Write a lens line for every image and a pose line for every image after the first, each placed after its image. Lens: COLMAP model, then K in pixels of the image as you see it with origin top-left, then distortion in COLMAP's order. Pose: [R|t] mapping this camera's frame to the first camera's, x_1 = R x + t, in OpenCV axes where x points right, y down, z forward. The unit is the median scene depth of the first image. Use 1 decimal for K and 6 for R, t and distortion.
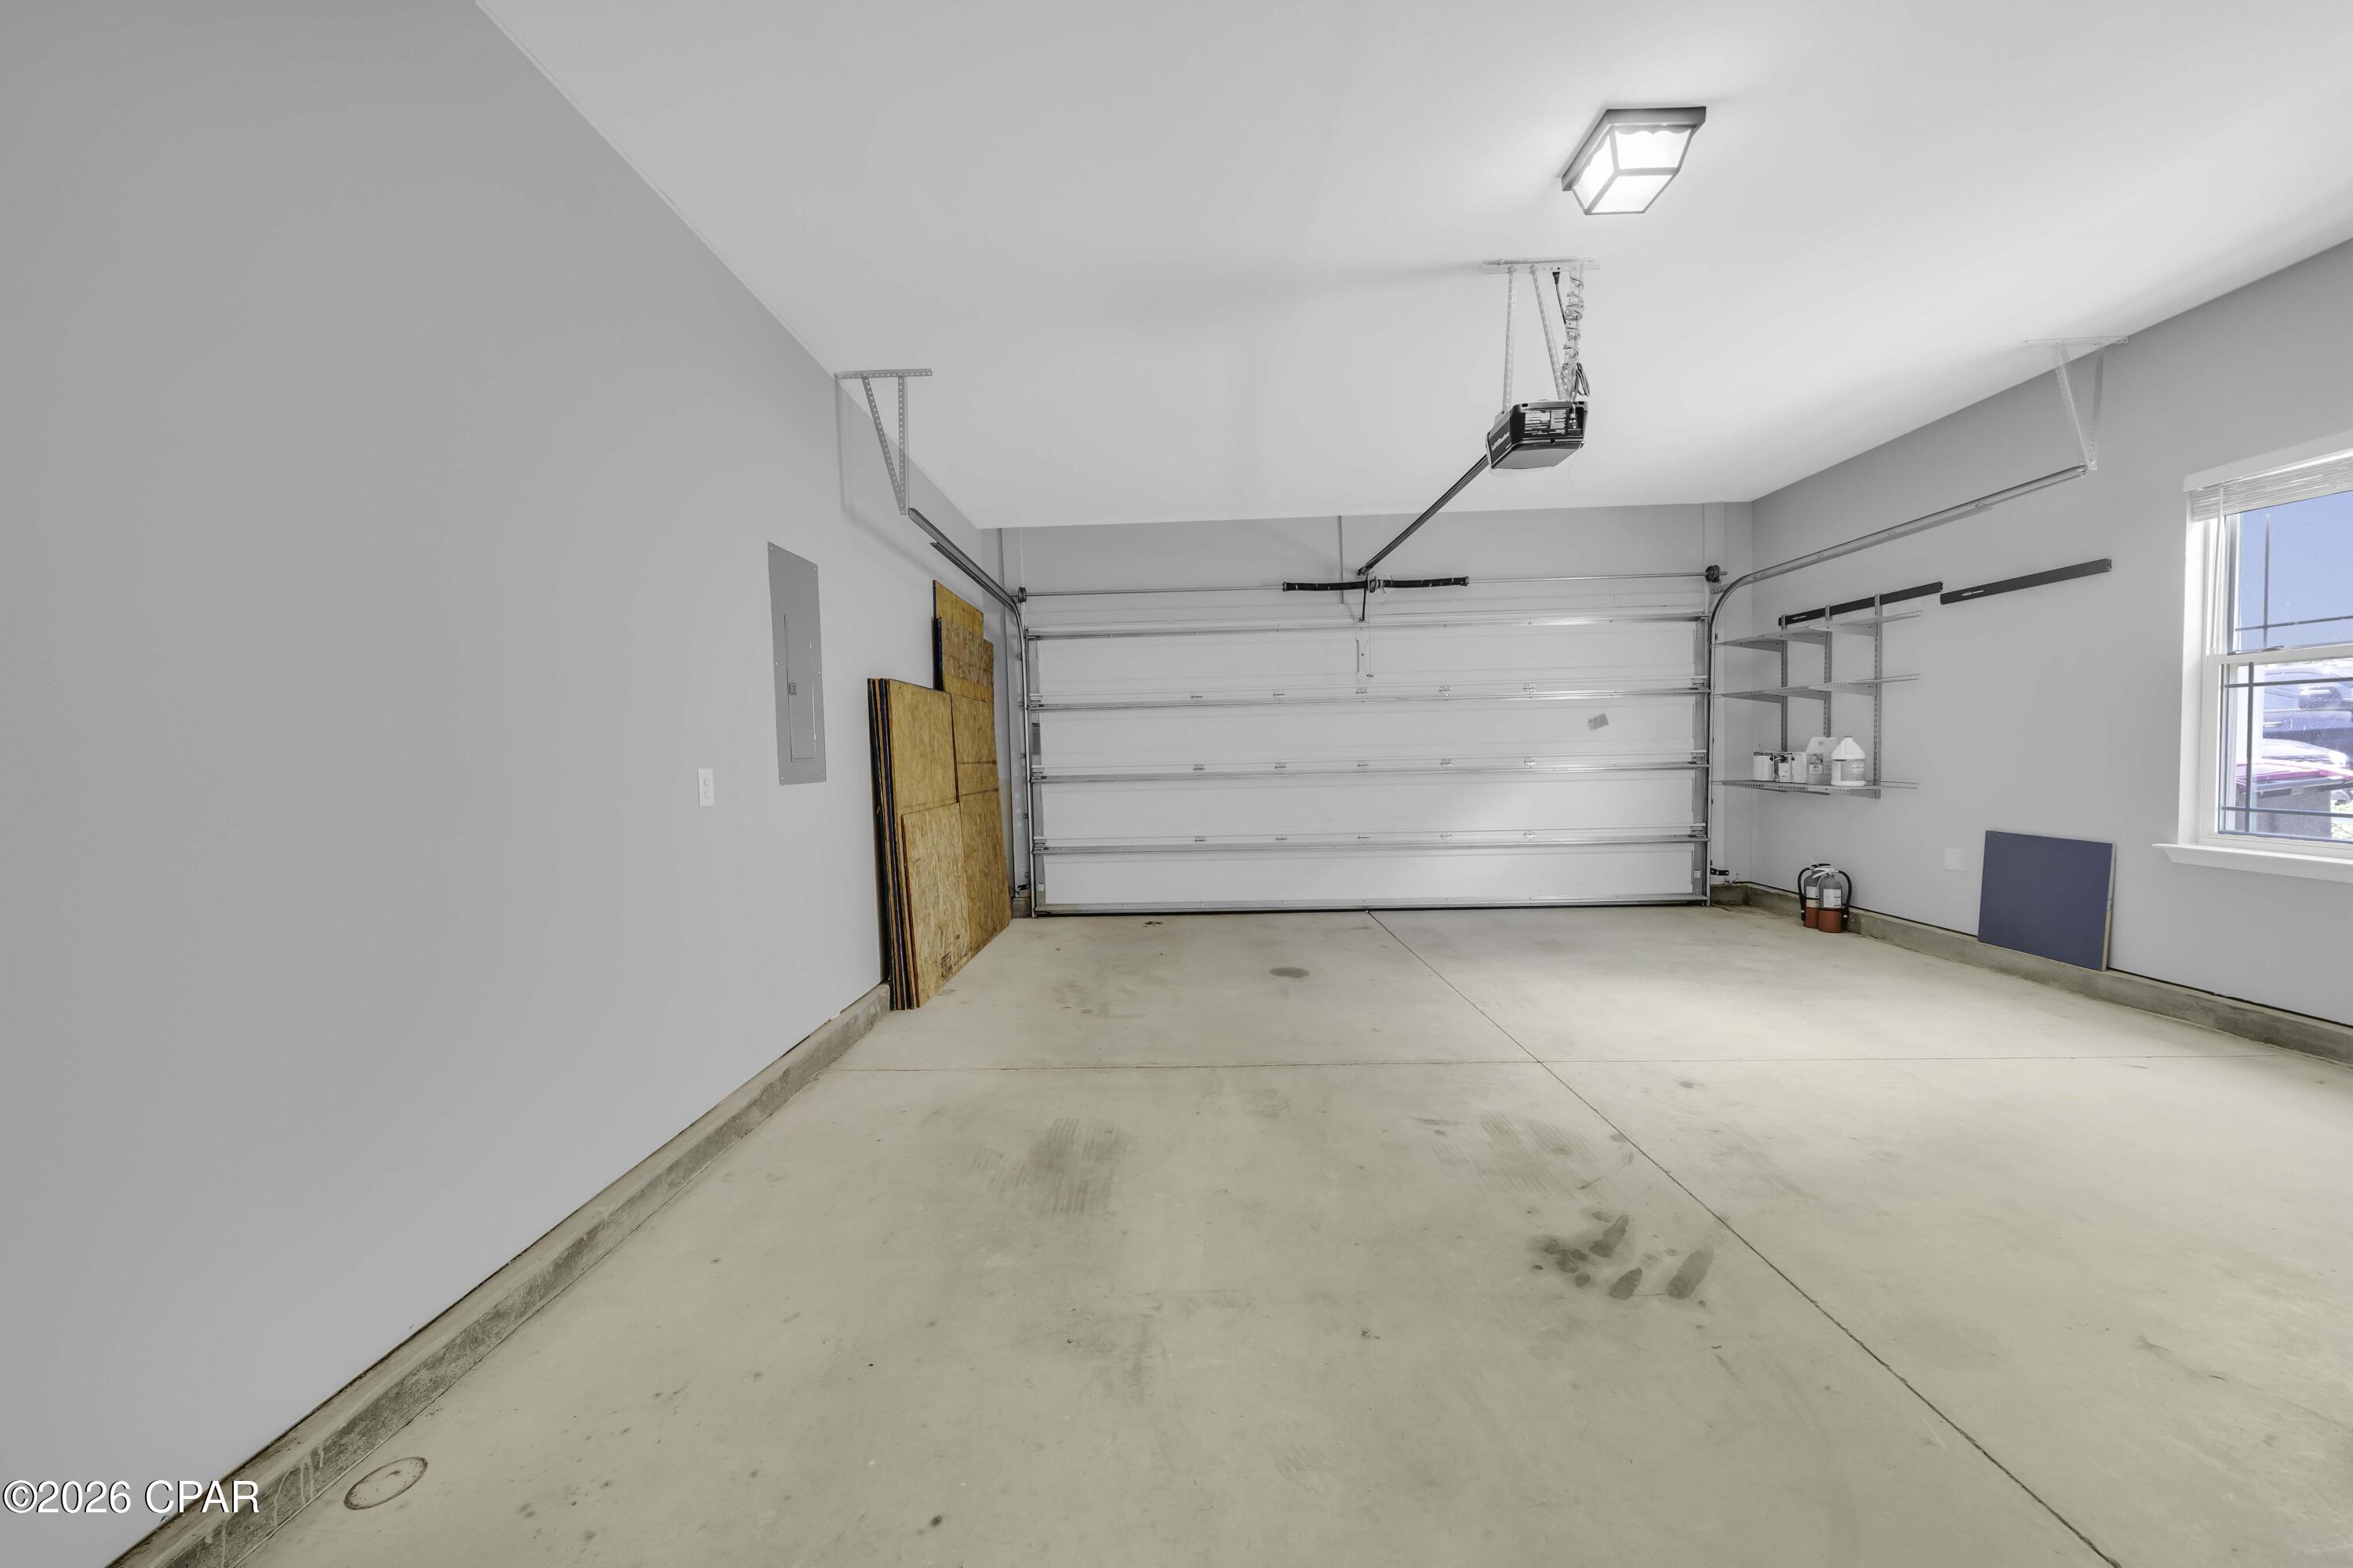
lens RADIAL K [[805.3, 0, 1165.1], [0, 805.3, 784.7], [0, 0, 1]] dist [-0.002258, -0.000203]
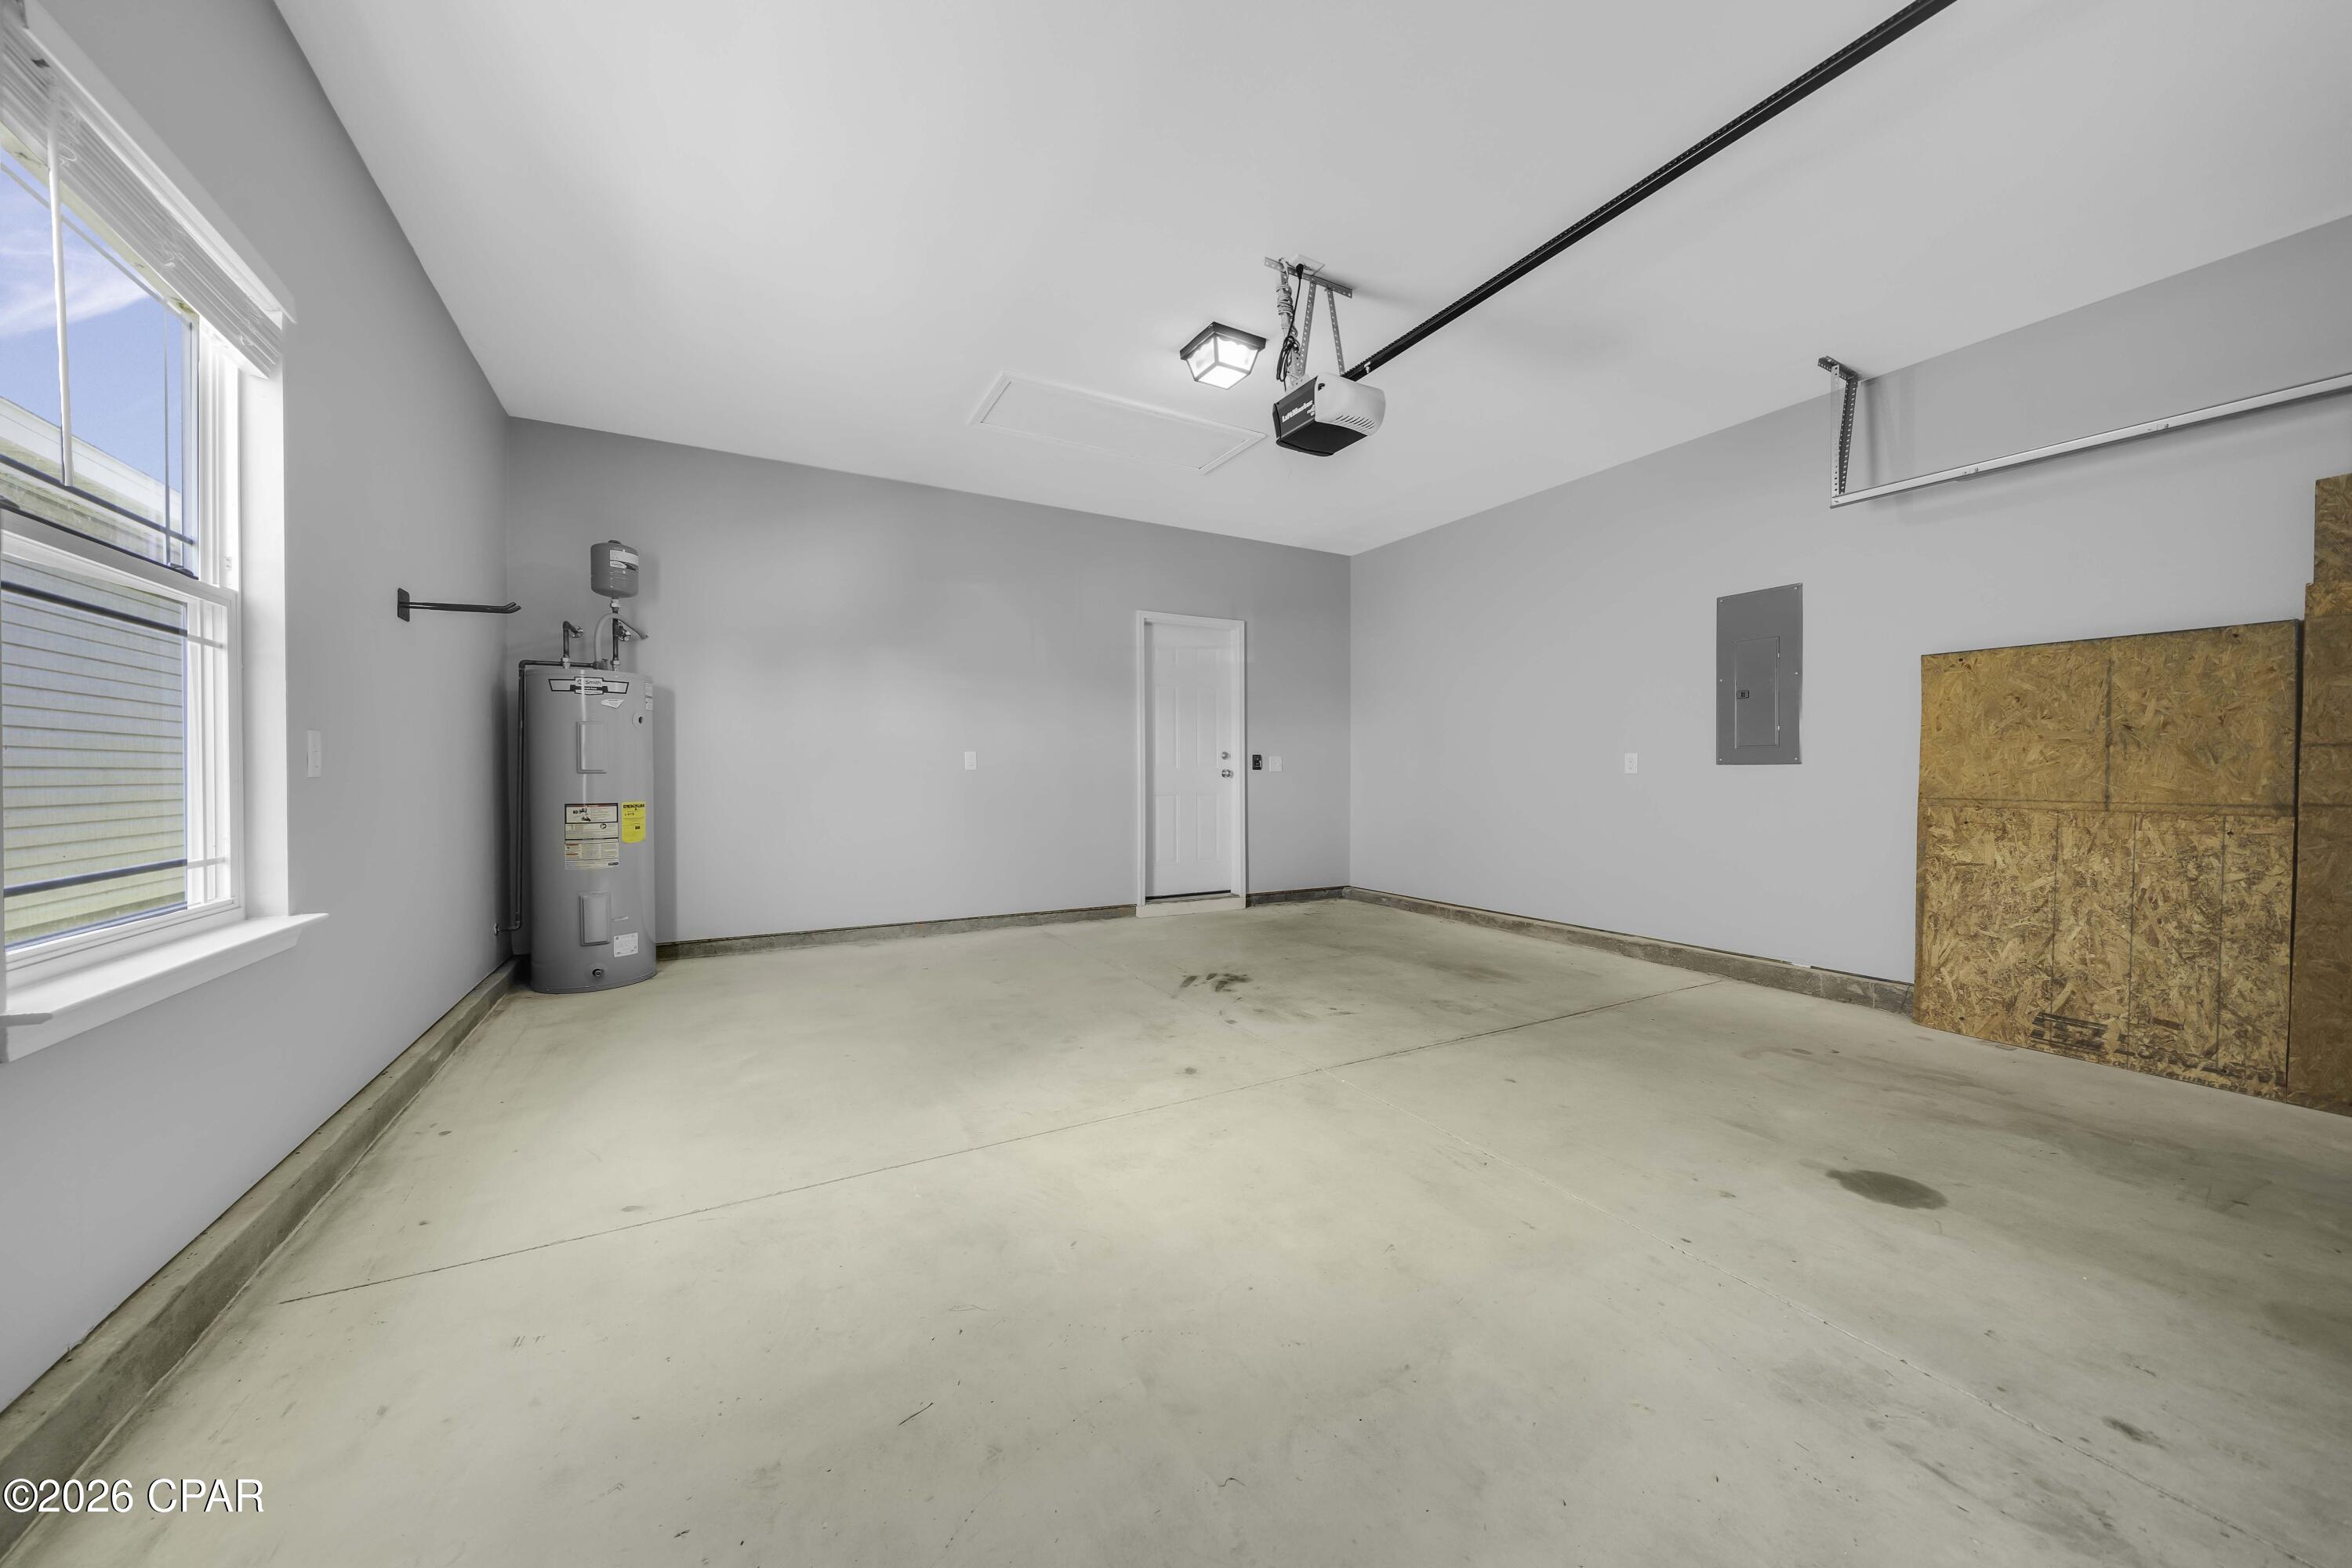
lens RADIAL K [[804.9, 0, 1164.6], [0, 804.9, 784.7], [0, 0, 1]] dist [-0.002258, -0.000203]
pose [[-0.855870, 0.028640, -0.516398, 1.293593], [-0.003973, 0.998072, 0.061940, -0.057075], [0.517176, 0.055064, -0.854106, 1.989904]]
